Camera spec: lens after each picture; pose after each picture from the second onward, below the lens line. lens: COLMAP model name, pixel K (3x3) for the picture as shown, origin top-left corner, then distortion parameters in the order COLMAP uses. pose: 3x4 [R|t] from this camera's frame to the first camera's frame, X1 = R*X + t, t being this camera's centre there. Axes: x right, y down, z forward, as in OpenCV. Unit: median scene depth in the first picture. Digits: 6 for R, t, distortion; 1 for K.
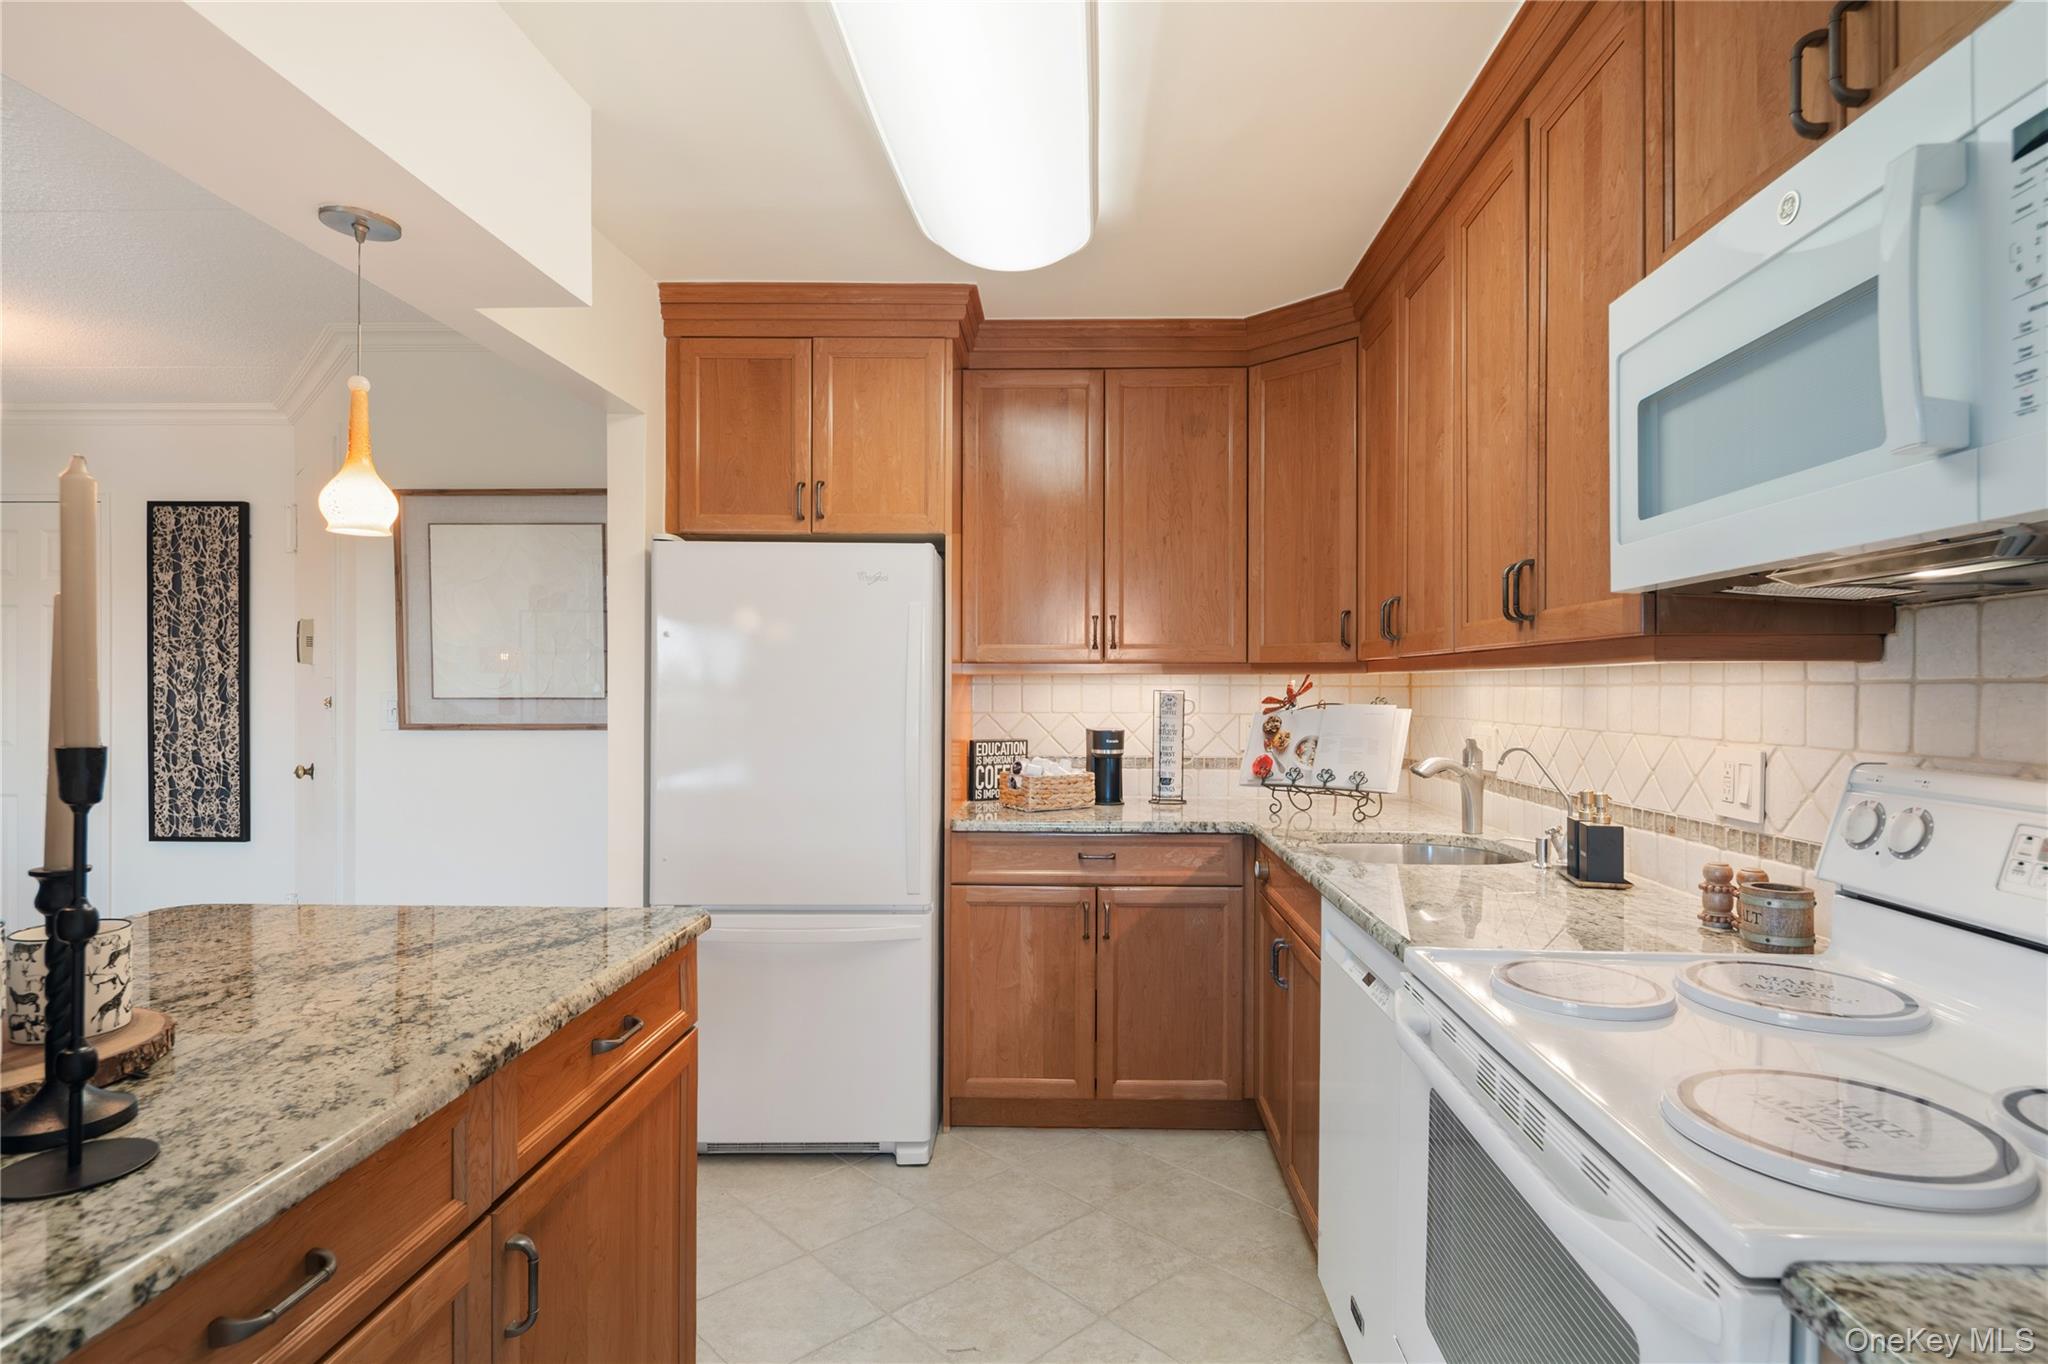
lens RADIAL K [[1029.5, 0, 1066.5], [0, 1029.5, 689.1], [0, 0, 1]] dist [-0.001368, 0.000119]
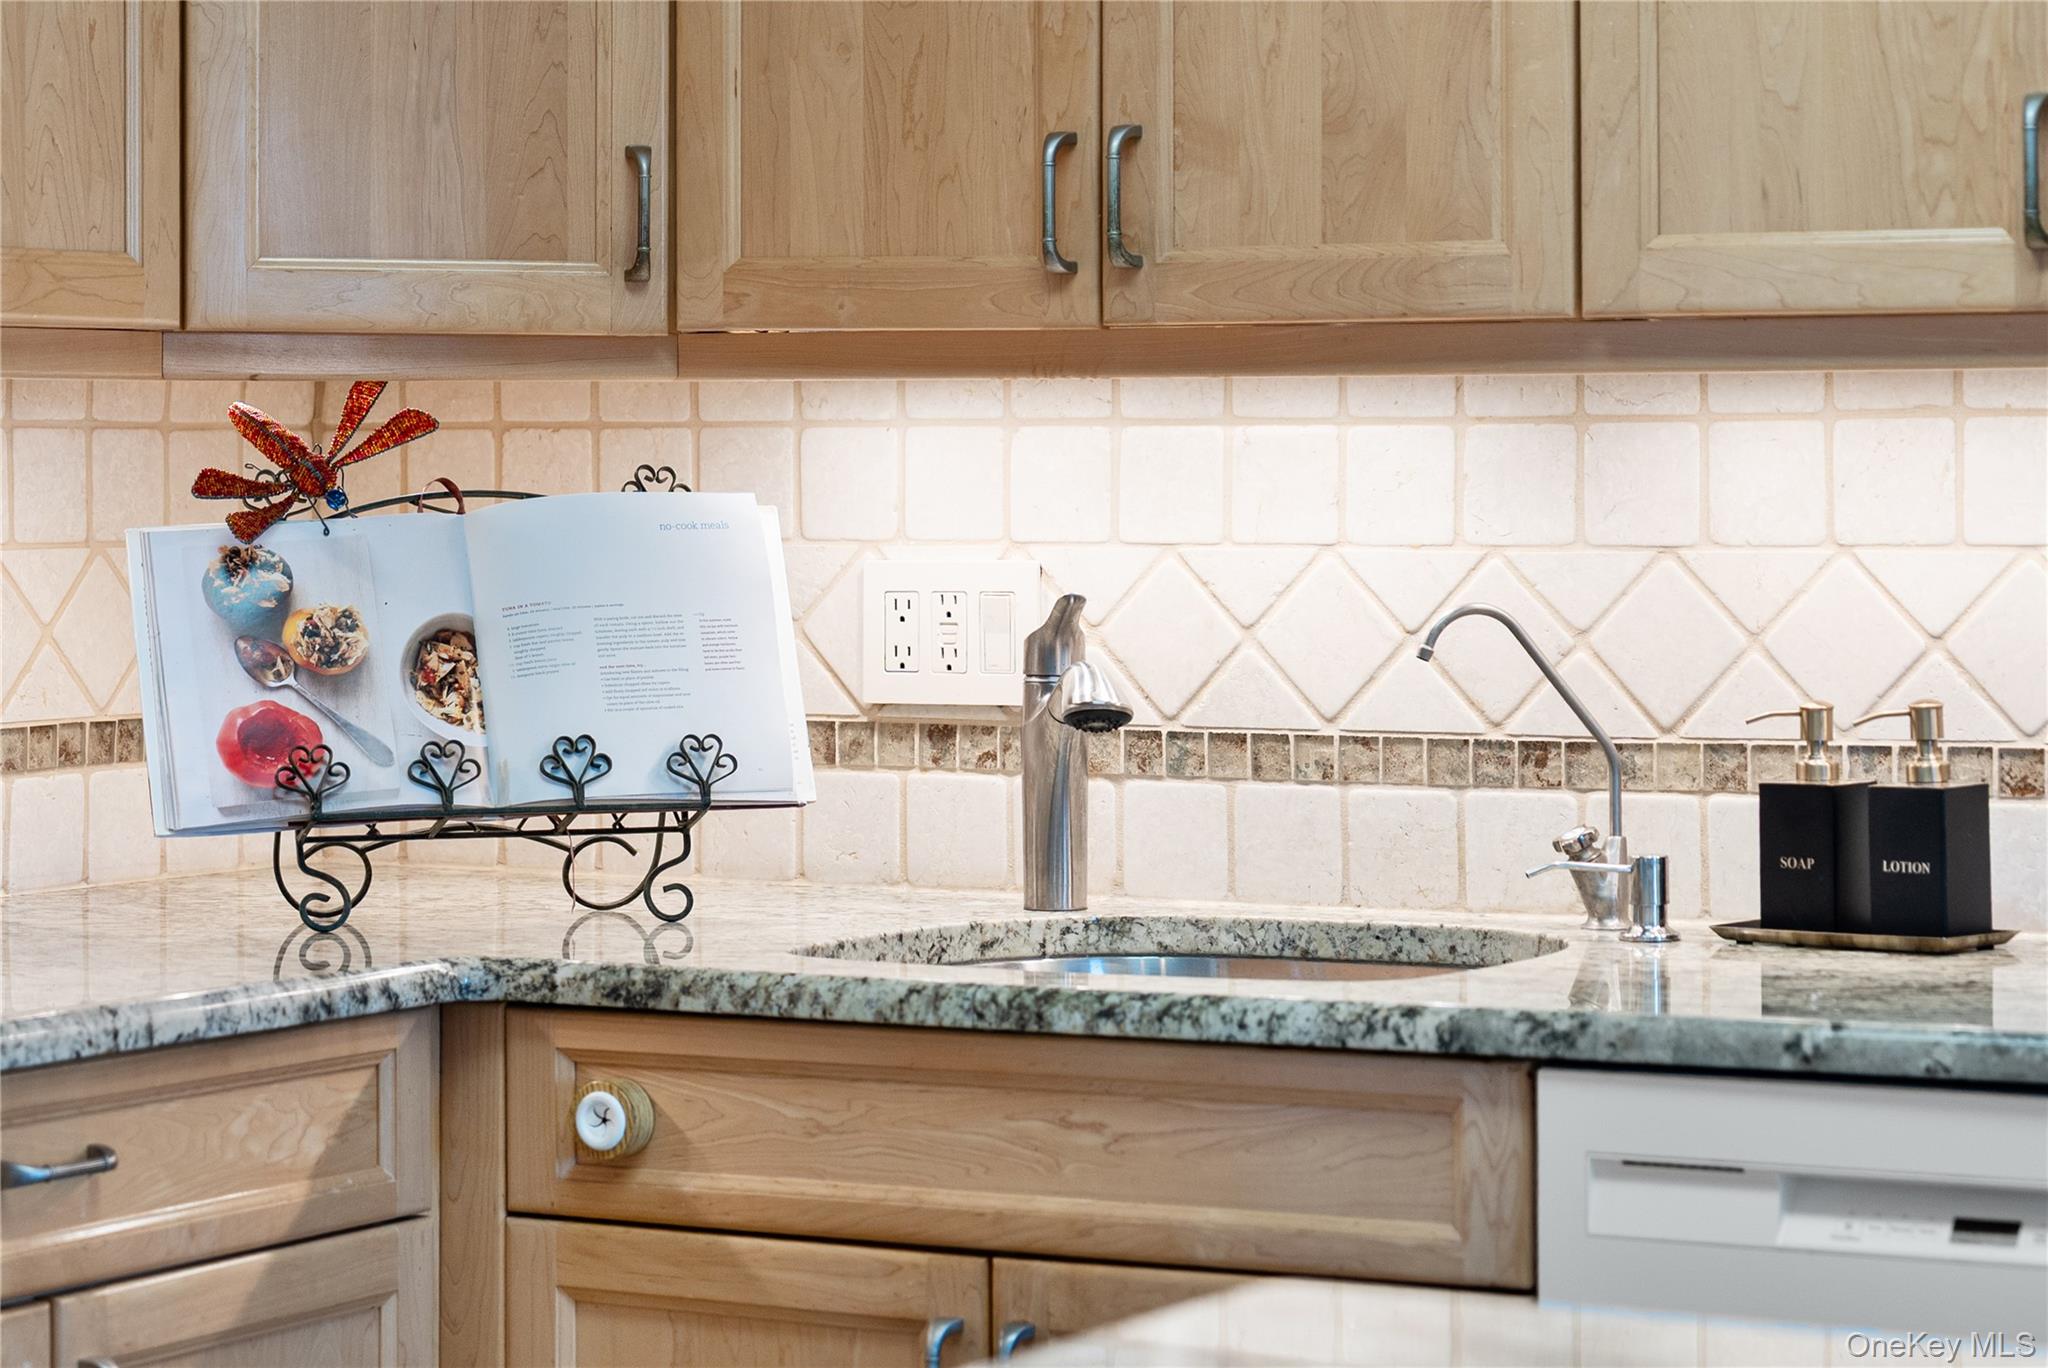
lens RADIAL K [[5144.3, 0, 1023.9], [0, 5144.3, 462.6], [0, 0, 1]] dist [0.021563, -0.299523]
pose [[0.481503, -0.005386, 0.876428, -0.597440], [0.006372, 0.999976, 0.002644, 0.002922], [-0.876421, 0.004312, 0.481526, 0.179422]]
